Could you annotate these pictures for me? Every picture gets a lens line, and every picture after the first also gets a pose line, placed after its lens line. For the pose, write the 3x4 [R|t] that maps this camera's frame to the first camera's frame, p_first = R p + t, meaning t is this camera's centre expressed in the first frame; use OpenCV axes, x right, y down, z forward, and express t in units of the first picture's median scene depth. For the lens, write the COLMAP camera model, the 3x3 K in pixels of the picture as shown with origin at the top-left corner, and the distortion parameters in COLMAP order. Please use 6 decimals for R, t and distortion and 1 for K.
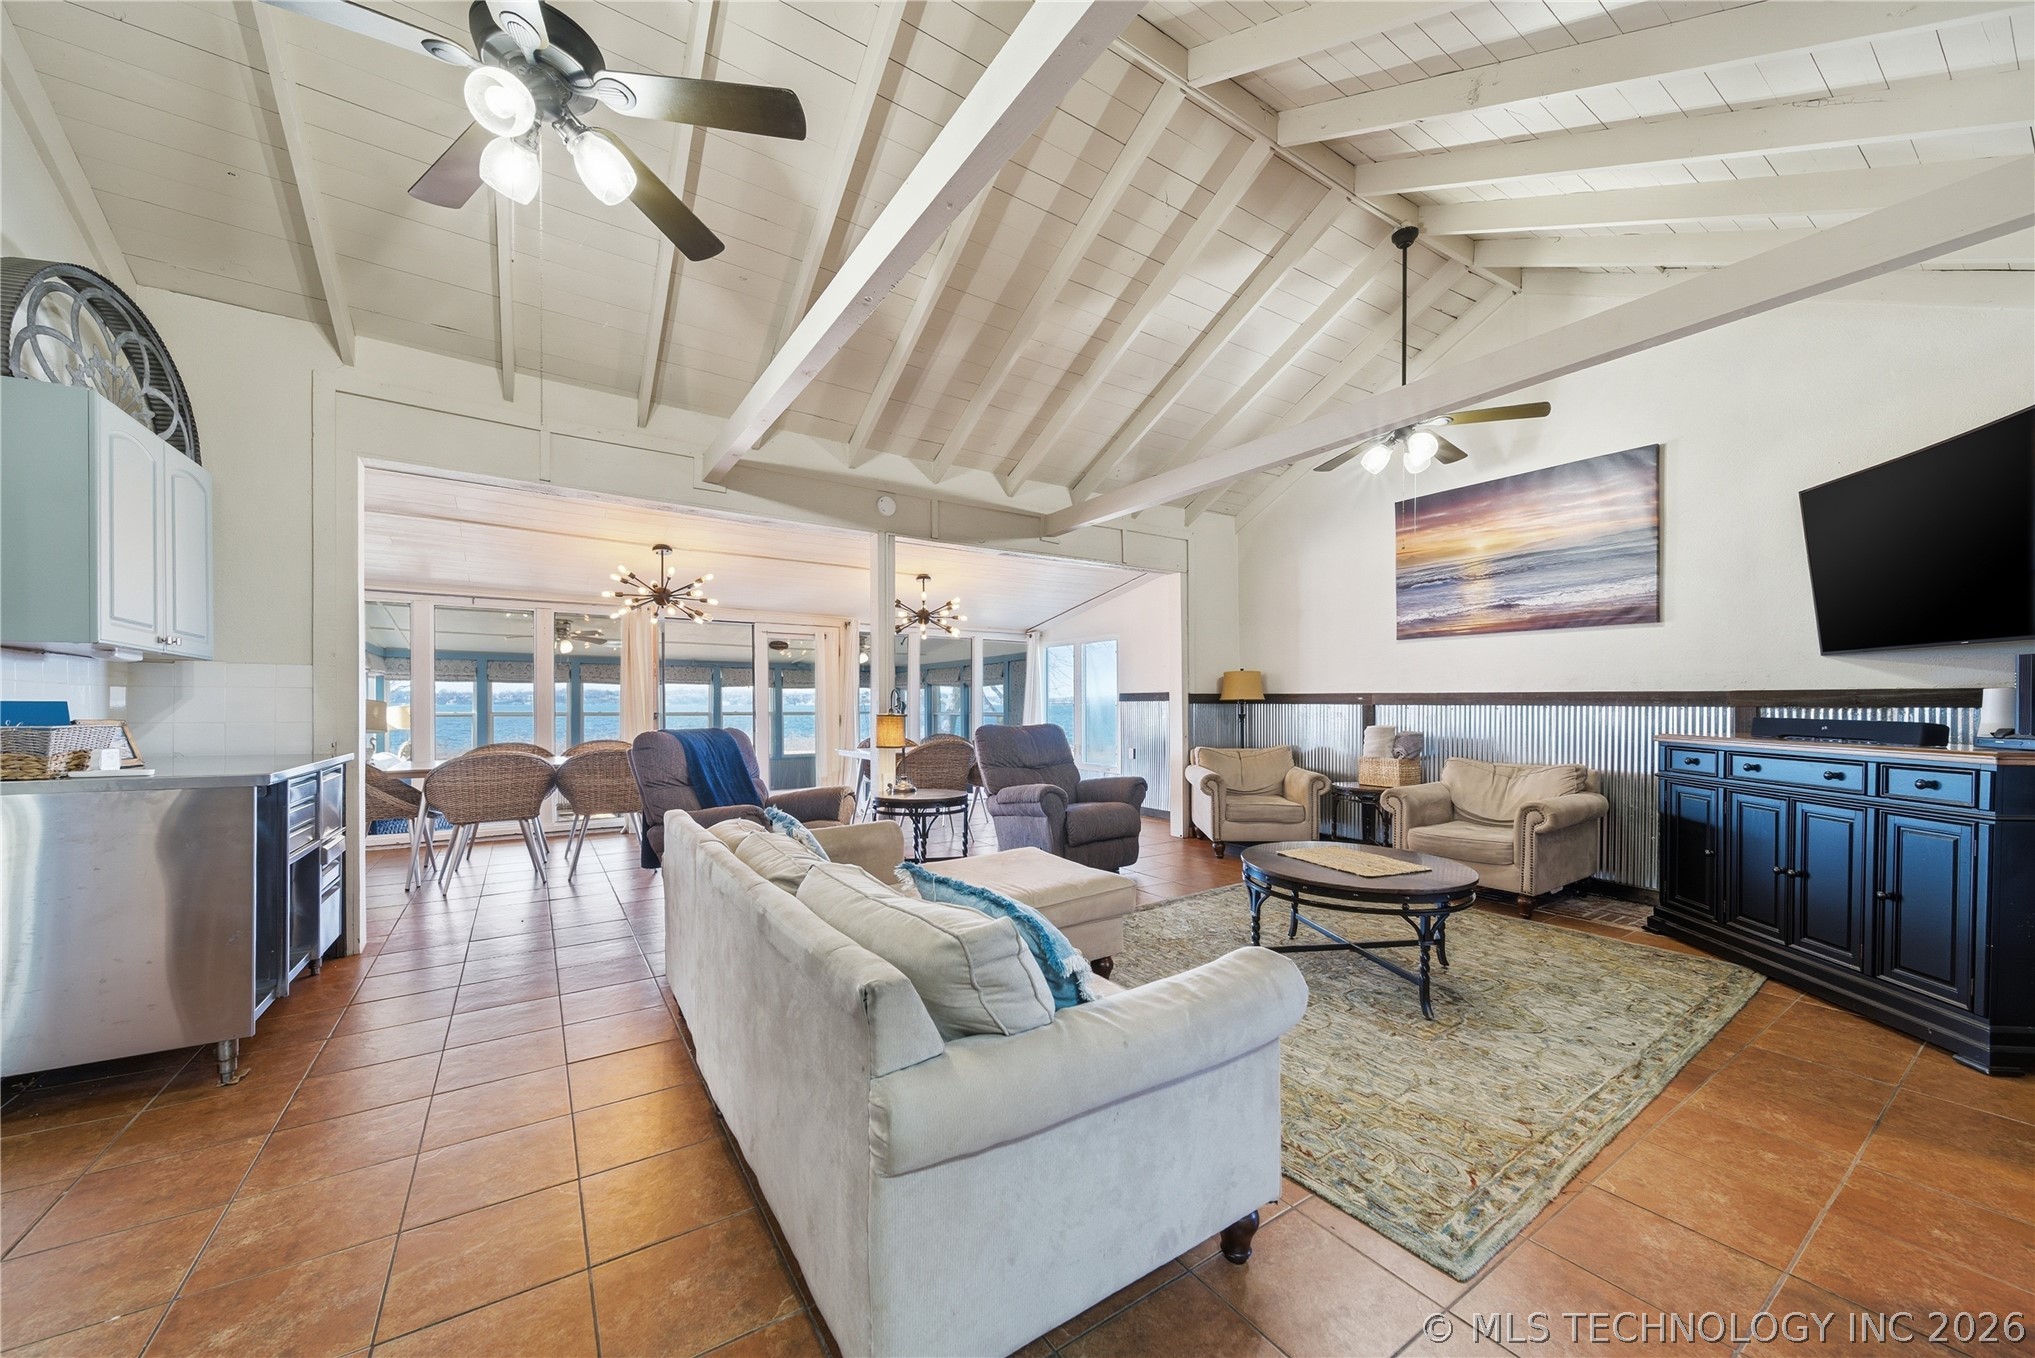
lens RADIAL K [[740.0, 0, 1010.0], [0, 740.0, 707.0], [0, 0, 1]] dist [0.000420, -0.000471]
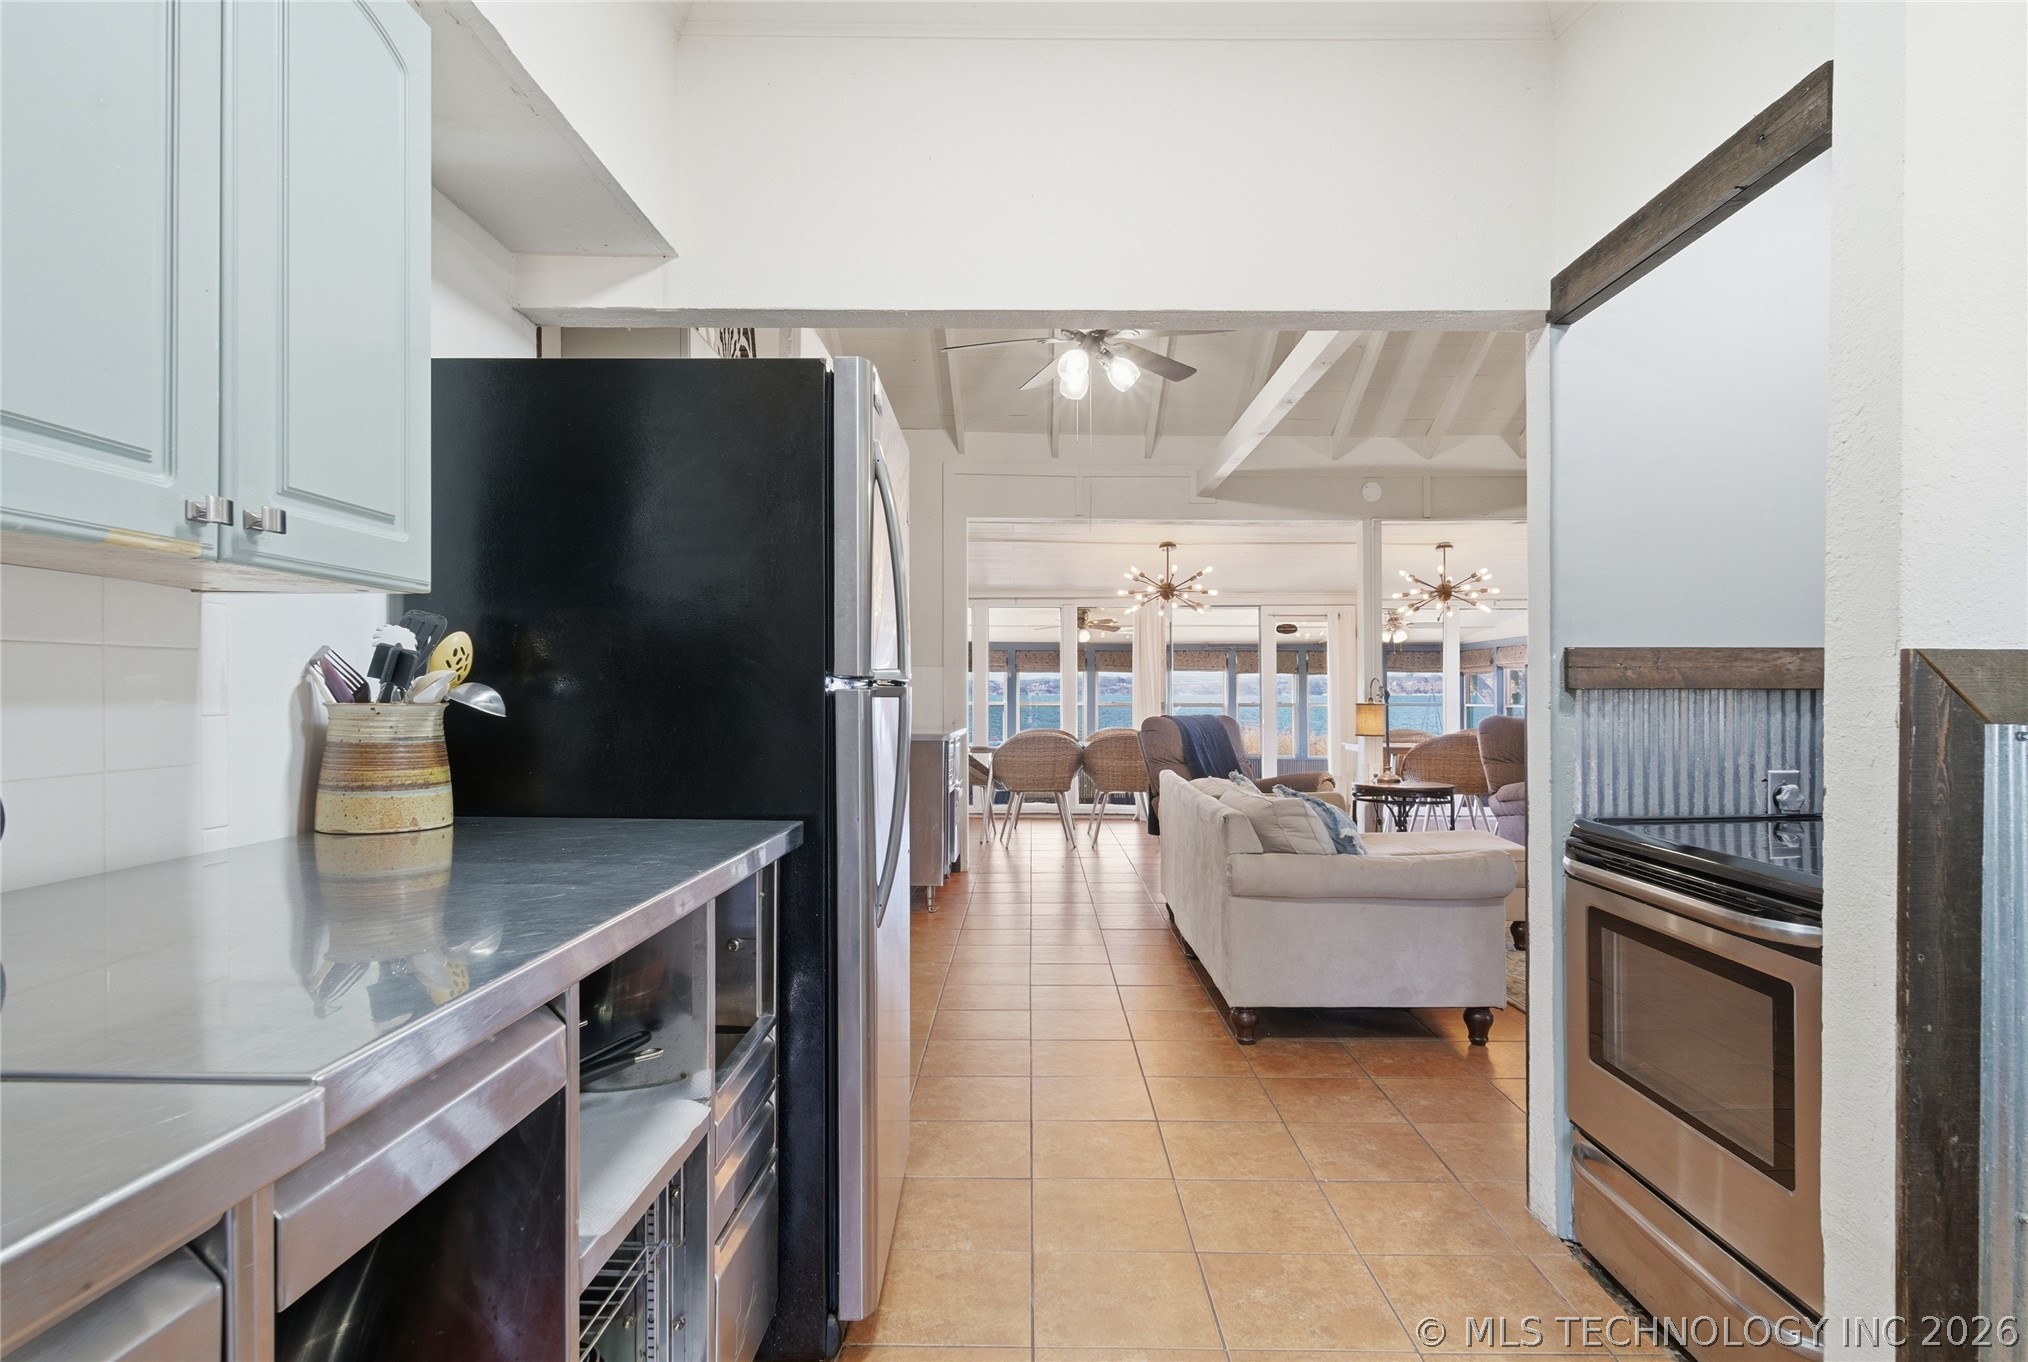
lens RADIAL K [[1106.0, 0, 1032.6], [0, 1106.0, 689.2], [0, 0, 1]] dist [0.000316, -0.000029]
pose [[0.838563, -0.004172, -0.544789, 0.279306], [-0.000137, 0.999969, -0.007868, 0.003635], [0.544805, 0.006672, 0.838536, -0.524275]]
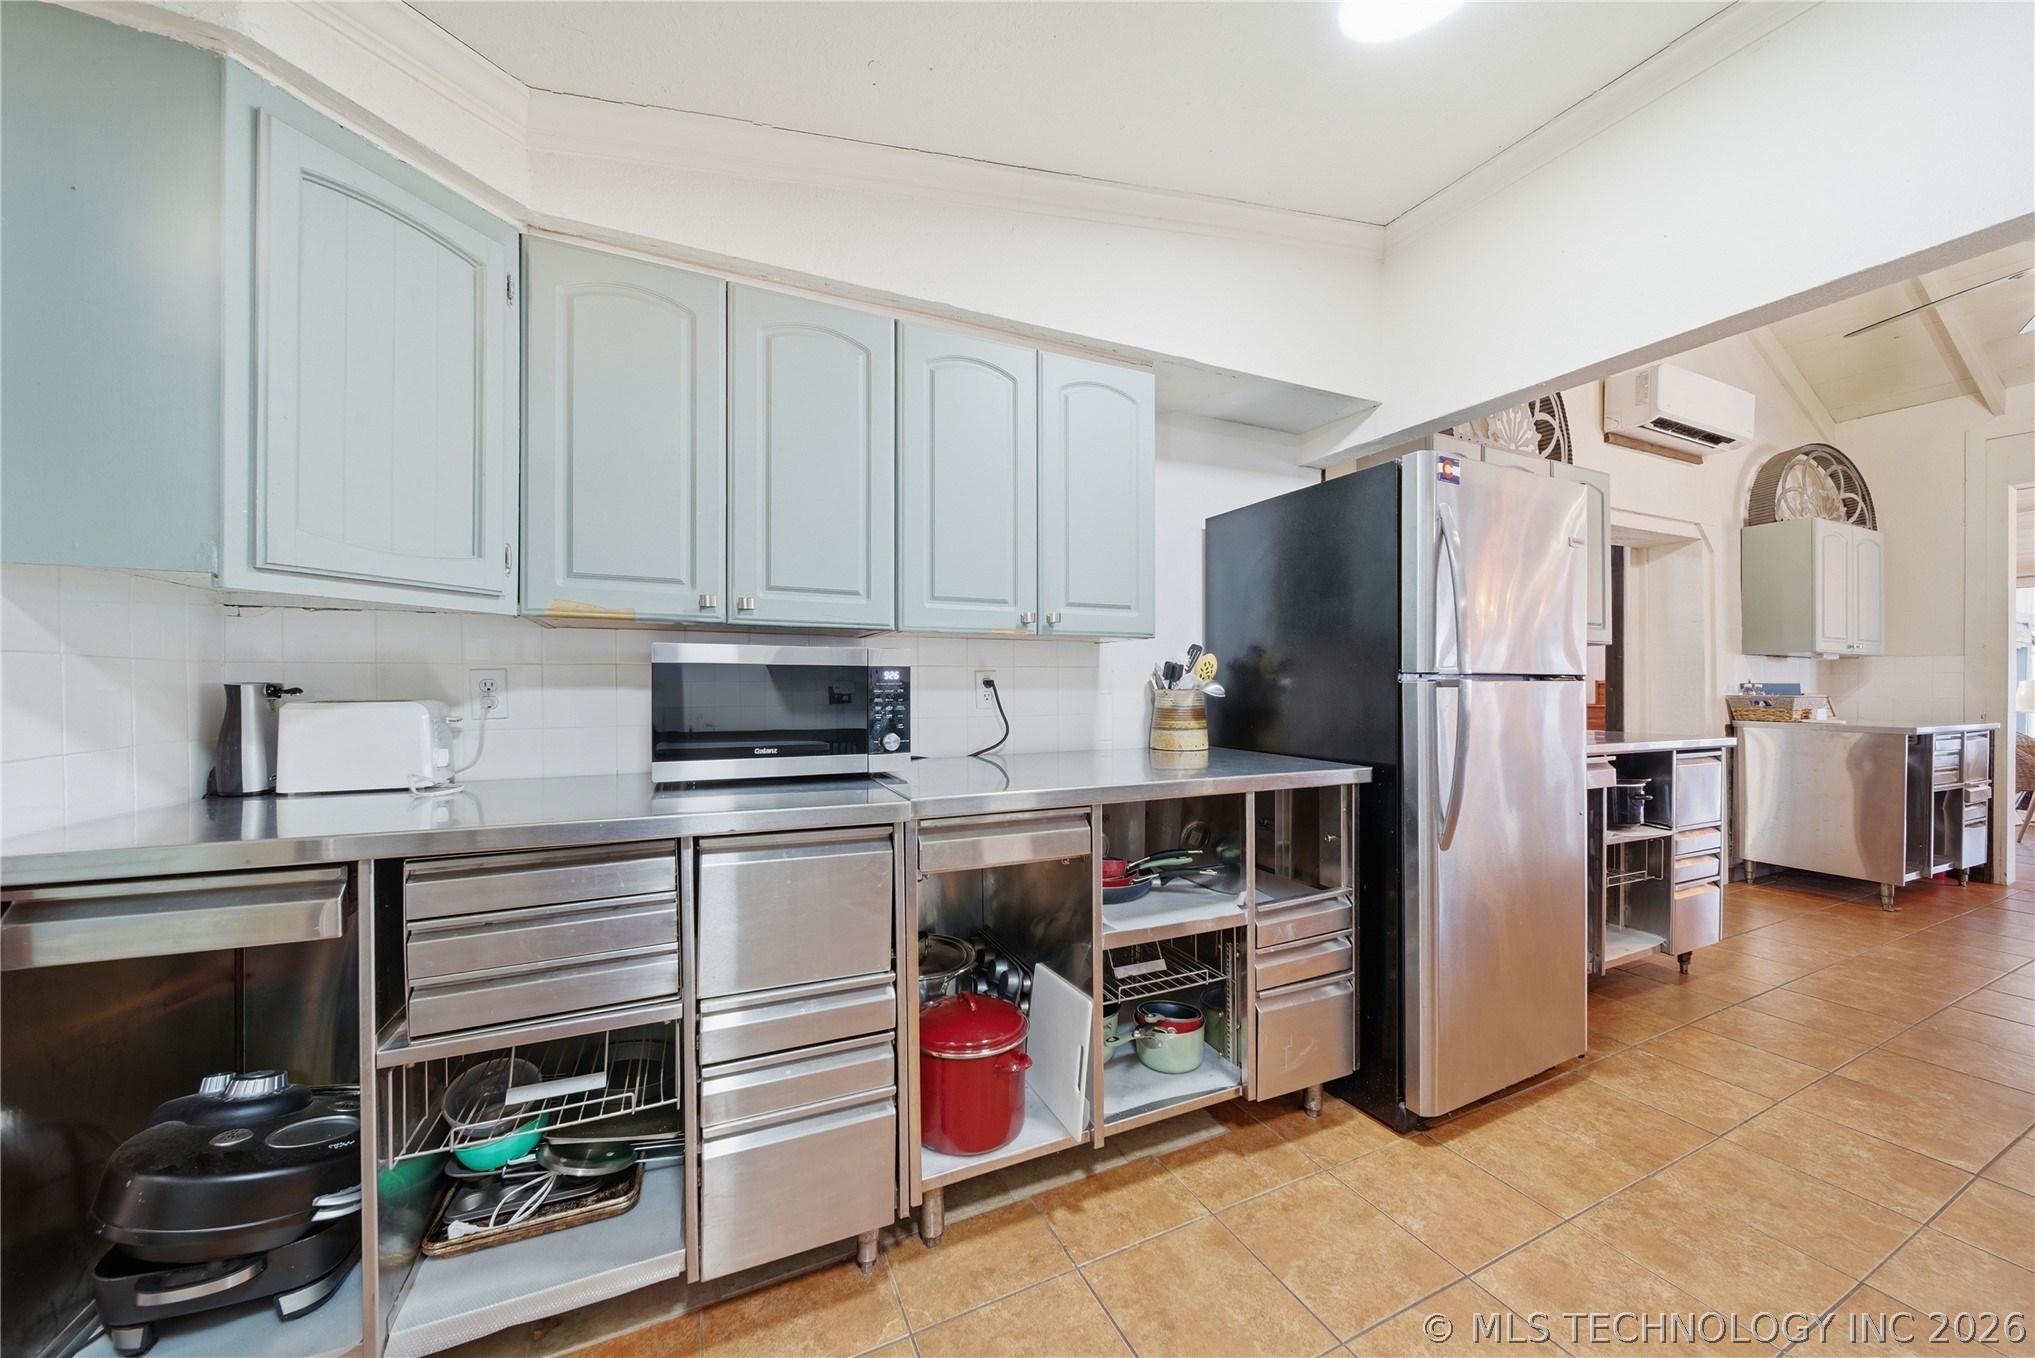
lens RADIAL K [[740.0, 0, 1011.8], [0, 740.0, 689.6], [0, 0, 1]] dist [0.000420, -0.000471]
pose [[-0.132946, 0.003420, -0.991117, 0.433474], [-0.002846, 0.999989, 0.003833, 0.003665], [0.991119, 0.003330, -0.132935, -0.372568]]
